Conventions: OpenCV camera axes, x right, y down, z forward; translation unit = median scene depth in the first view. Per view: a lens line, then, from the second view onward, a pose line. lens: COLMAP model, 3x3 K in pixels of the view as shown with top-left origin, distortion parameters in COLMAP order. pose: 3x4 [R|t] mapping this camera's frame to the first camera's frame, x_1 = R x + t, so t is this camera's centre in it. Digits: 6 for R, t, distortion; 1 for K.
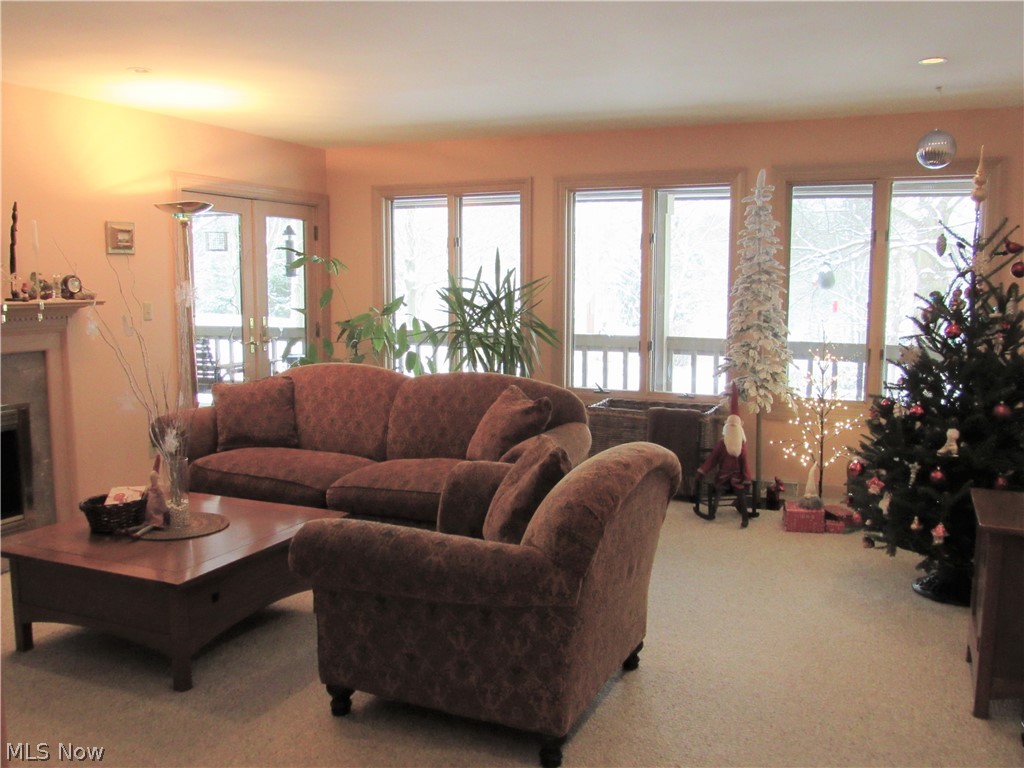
lens RADIAL K [[907.6, 0, 512.0], [0, 907.6, 384.0], [0, 0, 1]] dist [-0.009857, 0.002675]
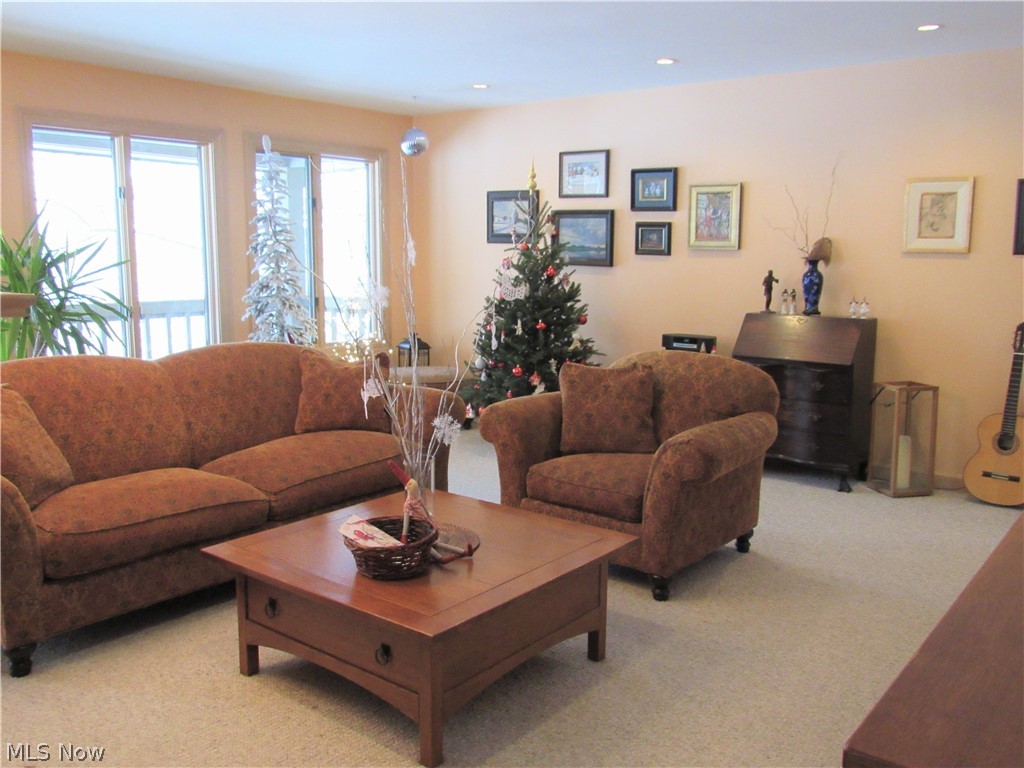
lens RADIAL K [[907.6, 0, 512.0], [0, 907.6, 384.0], [0, 0, 1]] dist [-0.009857, 0.002675]
pose [[0.231215, -0.144798, 0.962067, -0.737905], [0.109154, 0.986480, 0.122239, -0.046188], [-0.966760, 0.076750, 0.243894, 0.481464]]
